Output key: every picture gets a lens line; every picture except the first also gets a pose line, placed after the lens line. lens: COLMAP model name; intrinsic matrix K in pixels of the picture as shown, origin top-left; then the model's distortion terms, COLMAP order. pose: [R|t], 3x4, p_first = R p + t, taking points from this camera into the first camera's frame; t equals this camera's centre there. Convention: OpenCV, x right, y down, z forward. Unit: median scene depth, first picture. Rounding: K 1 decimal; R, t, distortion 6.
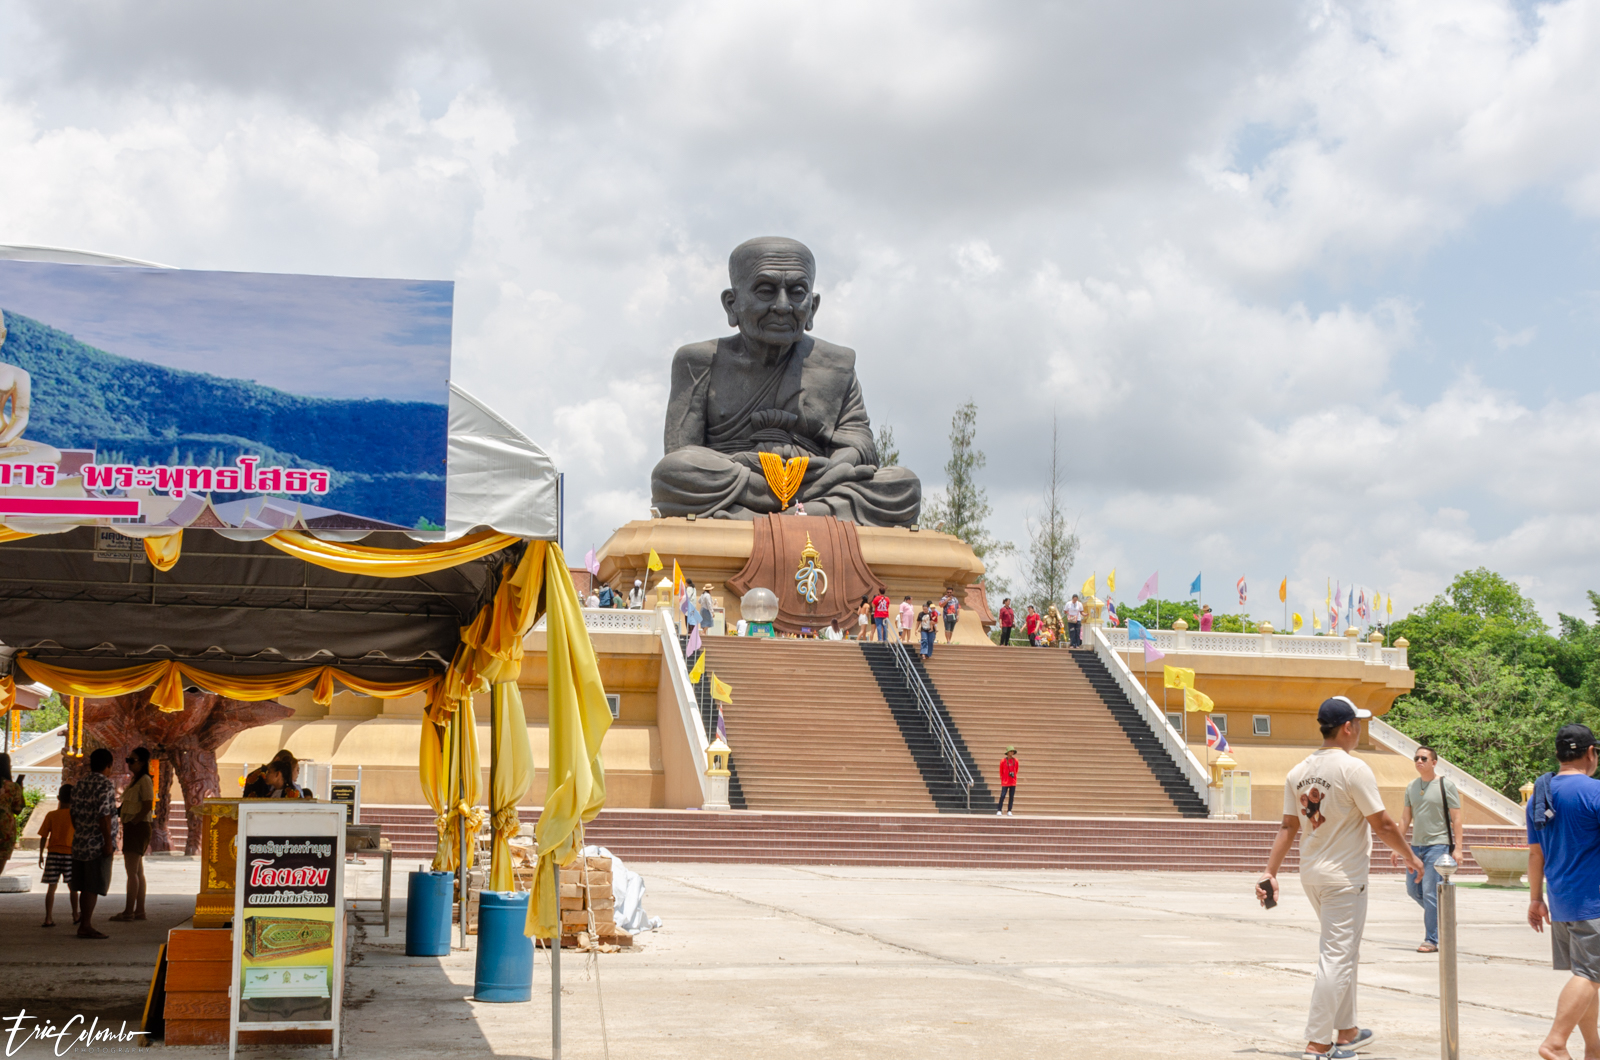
lens RADIAL K [[2134.0, 0, 789.5], [0, 2134.0, 526.4], [0, 0, 1]] dist [-0.030222, 0.000000]
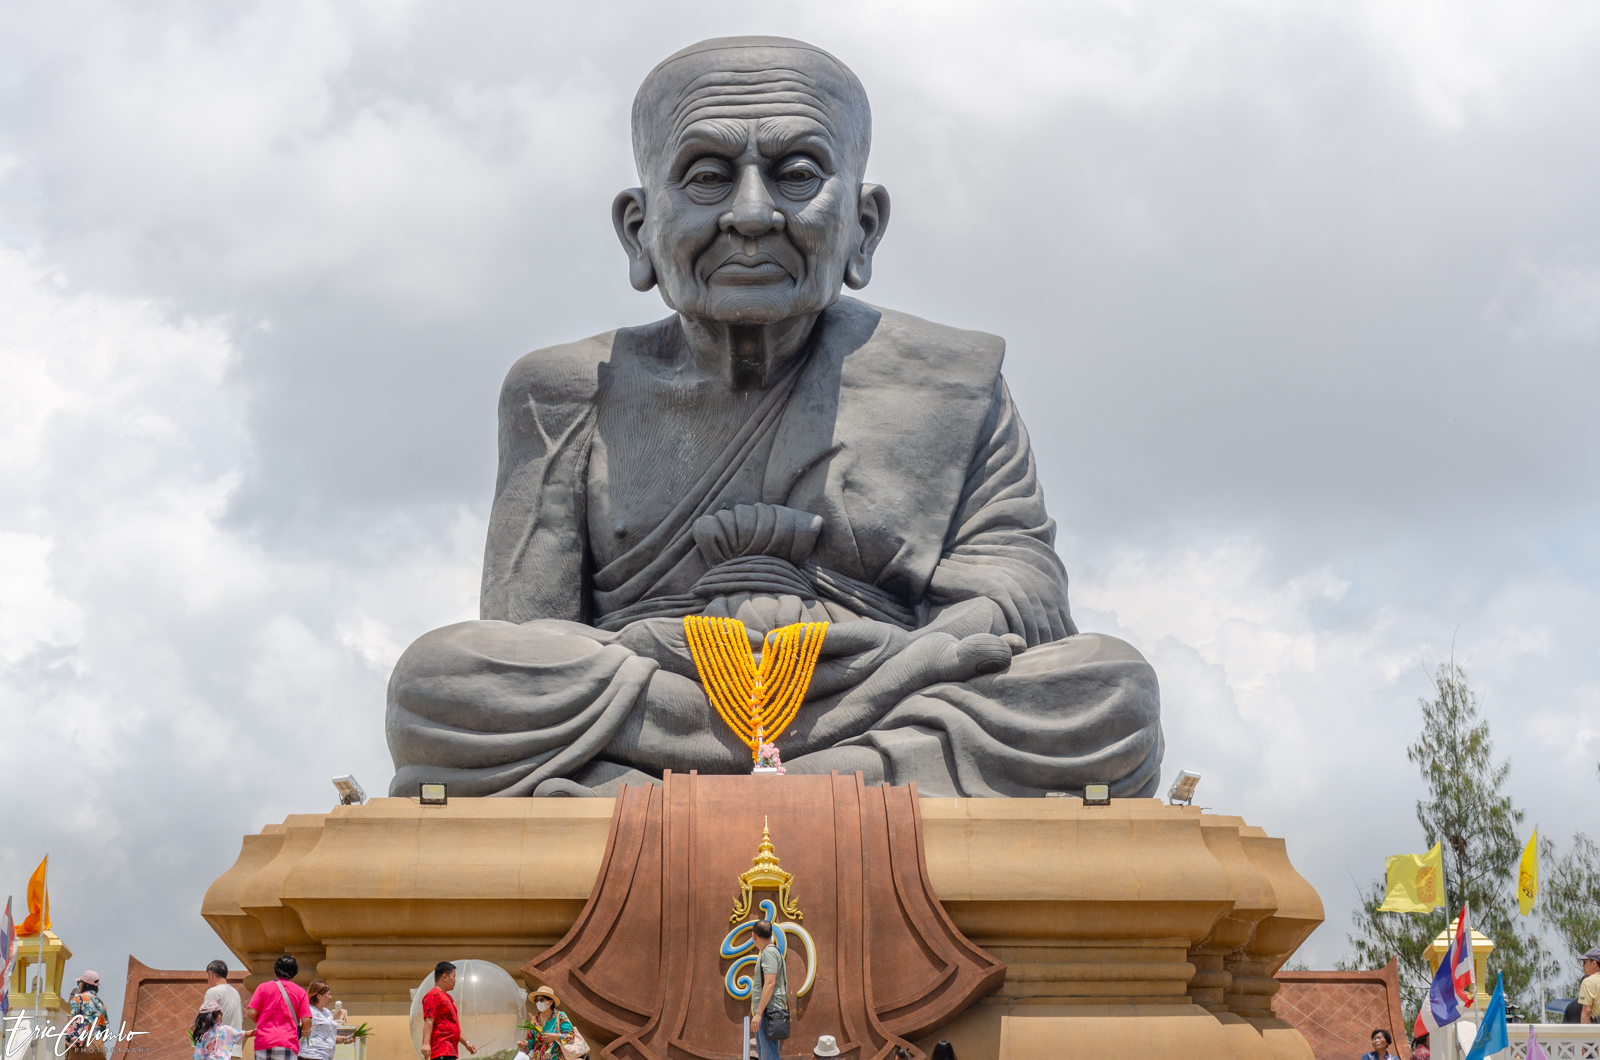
lens RADIAL K [[4226.6, 0, 786.1], [0, 4226.6, 540.8], [0, 0, 1]] dist [-0.066843, 0.000000]
pose [[0.979083, -0.068690, -0.191517, 0.134394], [0.045593, 0.991421, -0.122500, 0.038782], [0.198288, 0.111205, 0.973815, 0.312833]]
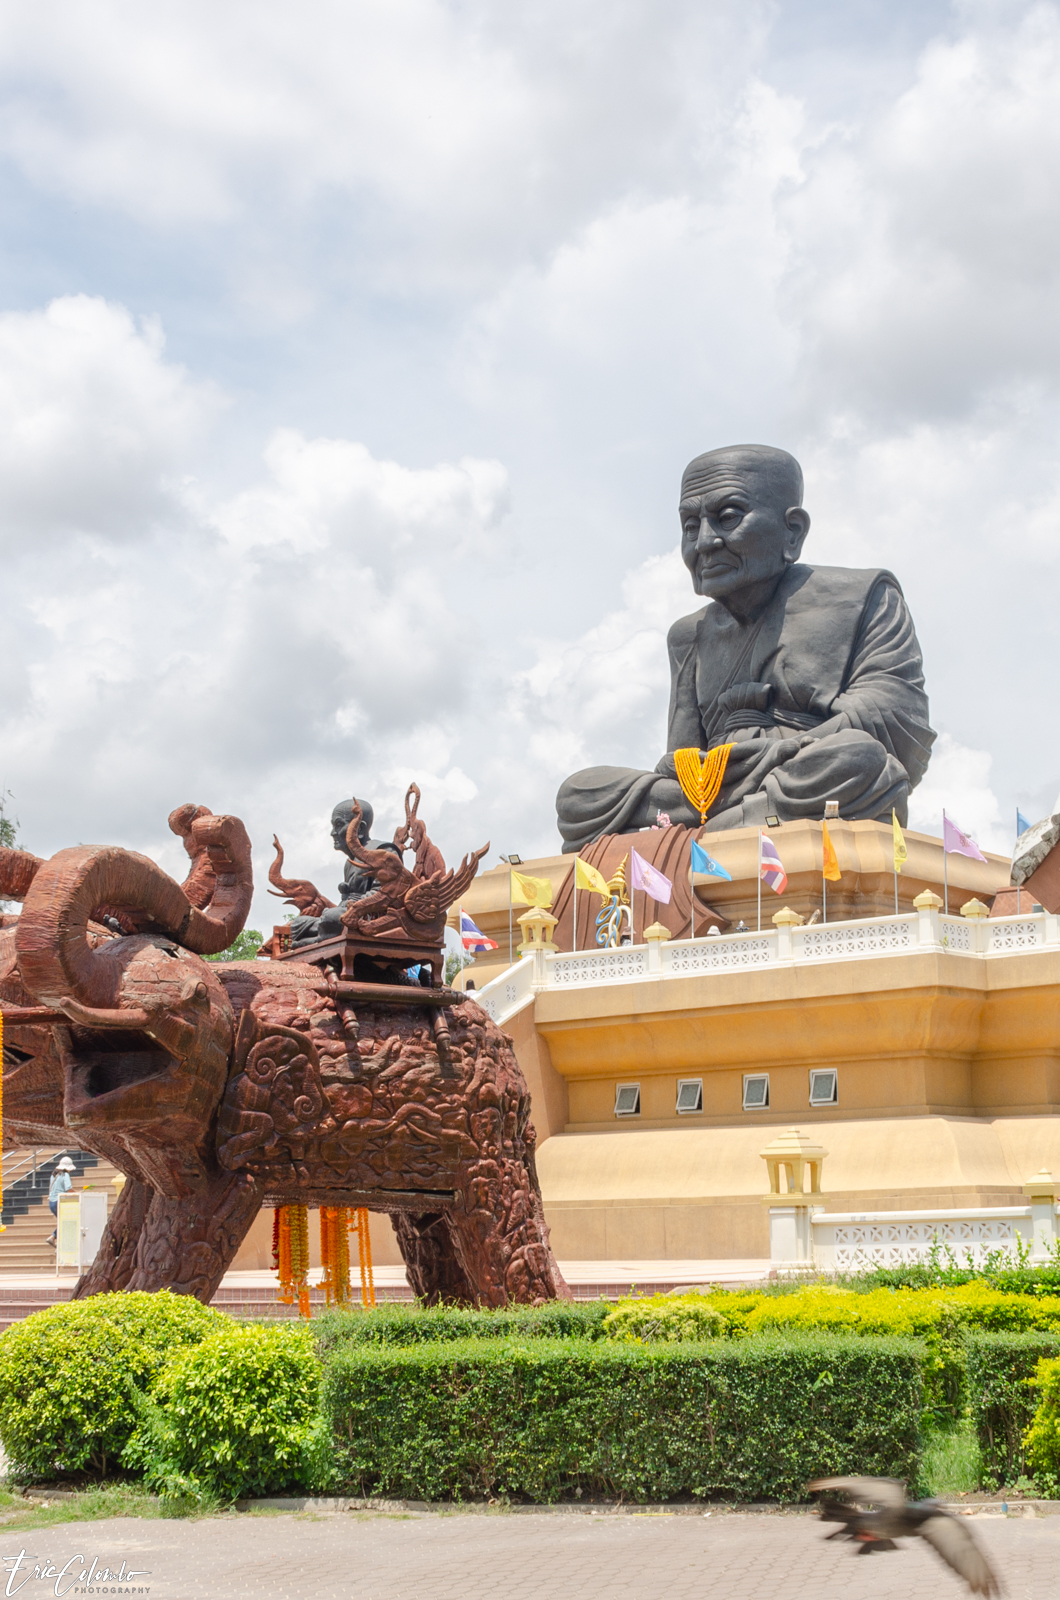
lens RADIAL K [[2316.5, 0, 546.4], [0, 2316.5, 807.5], [0, 0, 1]] dist [-0.058220, 0.000000]
pose [[0.636810, -0.171417, -0.751724, 0.531674], [0.132827, 0.984786, -0.112041, 0.064921], [0.759493, -0.028500, 0.649891, 0.447992]]
